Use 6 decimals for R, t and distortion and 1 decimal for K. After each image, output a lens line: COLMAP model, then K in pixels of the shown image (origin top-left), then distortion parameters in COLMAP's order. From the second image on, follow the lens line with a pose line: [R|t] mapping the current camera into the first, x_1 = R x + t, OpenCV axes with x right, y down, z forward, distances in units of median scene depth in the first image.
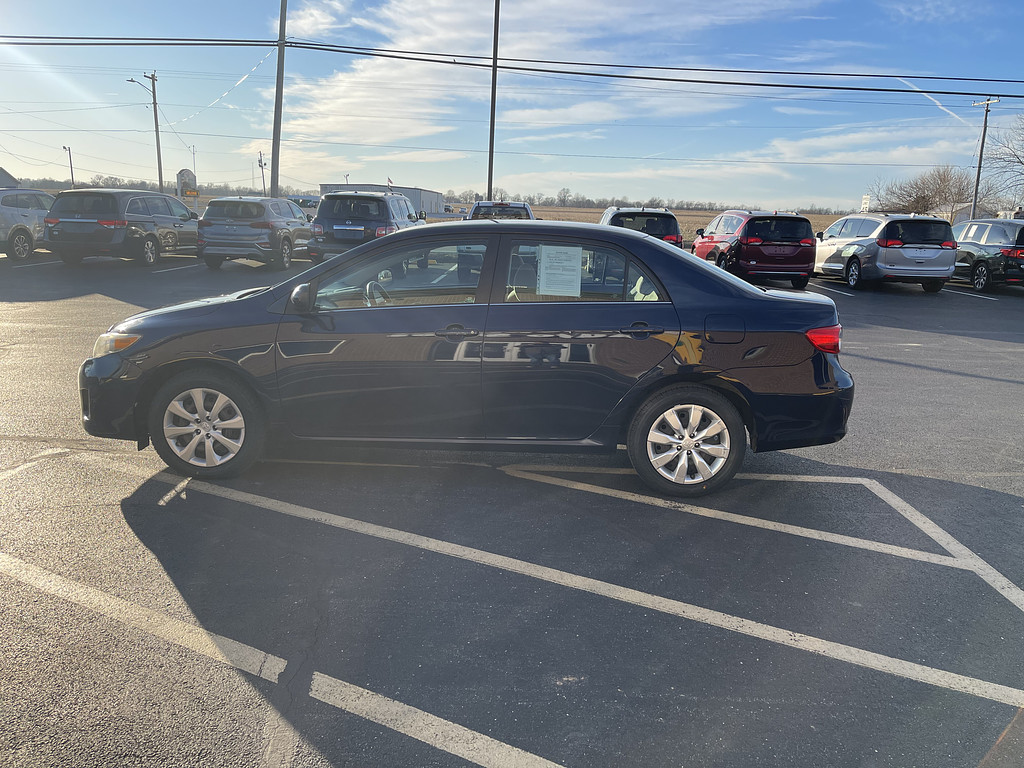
lens RADIAL K [[804.3, 0, 512.0], [0, 804.3, 384.0], [0, 0, 1]] dist [0.054368, -0.002398]
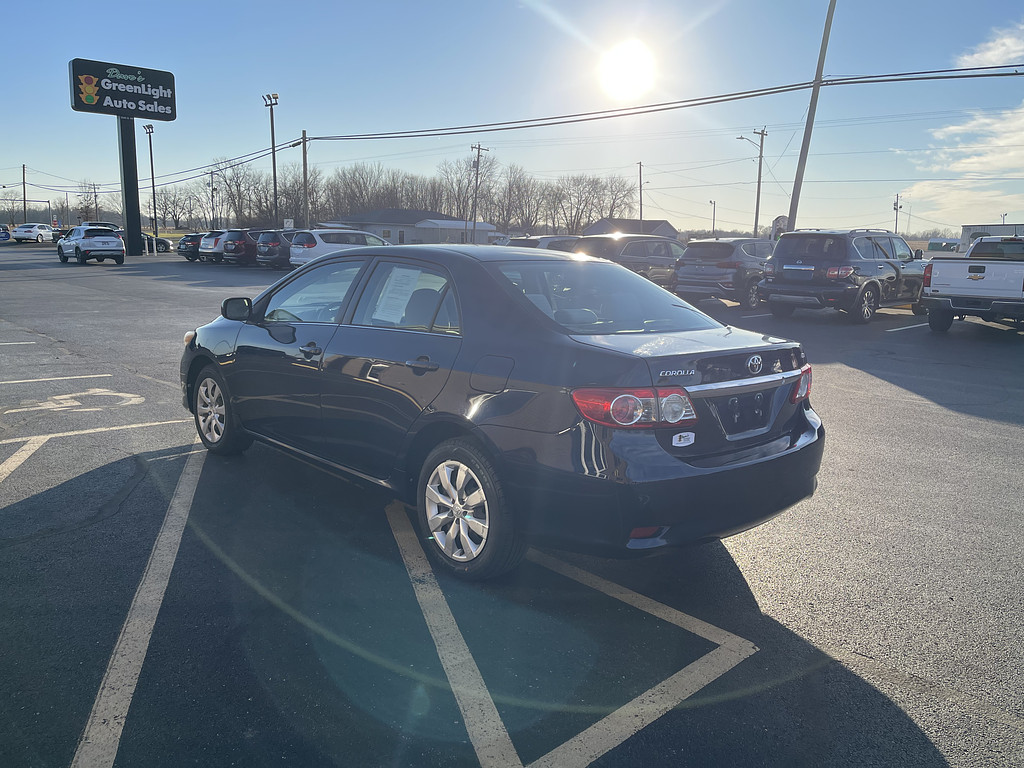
lens RADIAL K [[798.8, 0, 528.1], [0, 798.8, 362.6], [0, 0, 1]] dist [0.102238, -0.120604]
pose [[0.706703, 0.097505, -0.700760, 0.230359], [-0.153875, 0.987931, -0.017718, -0.019566], [0.690575, 0.120351, 0.713177, 0.126157]]
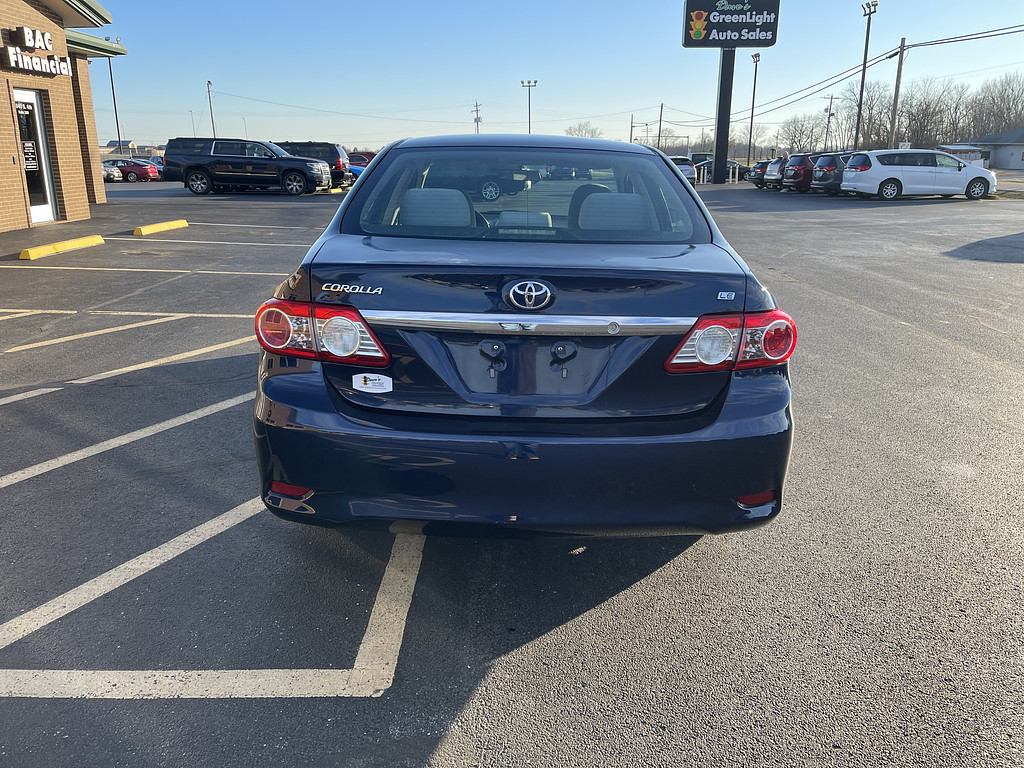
lens RADIAL K [[798.8, 0, 528.1], [0, 798.8, 362.6], [0, 0, 1]] dist [0.102238, -0.120604]
pose [[0.024631, 0.218052, -0.975626, 0.260630], [-0.217414, 0.953732, 0.207670, -0.050128], [0.975769, 0.207000, 0.070900, 0.315904]]
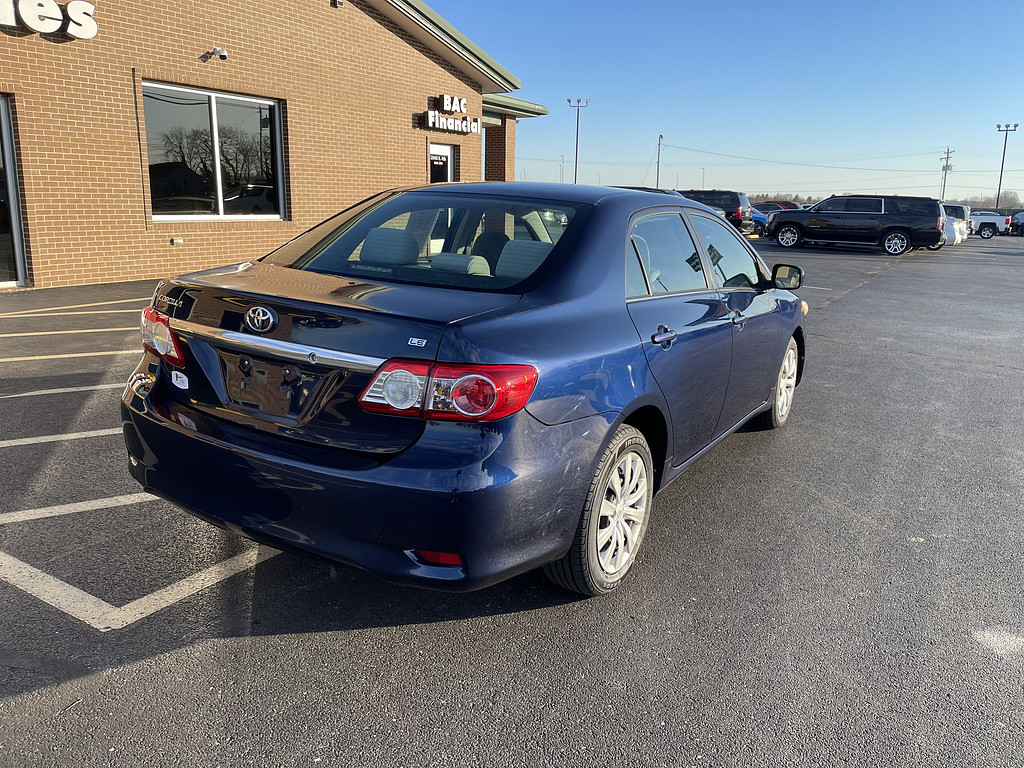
lens RADIAL K [[798.8, 0, 528.1], [0, 798.8, 362.6], [0, 0, 1]] dist [0.102238, -0.120604]
pose [[-0.500710, 0.129187, -0.855921, 0.231186], [-0.232789, 0.932277, 0.276892, -0.080346], [0.833726, 0.337891, -0.436727, 0.439170]]
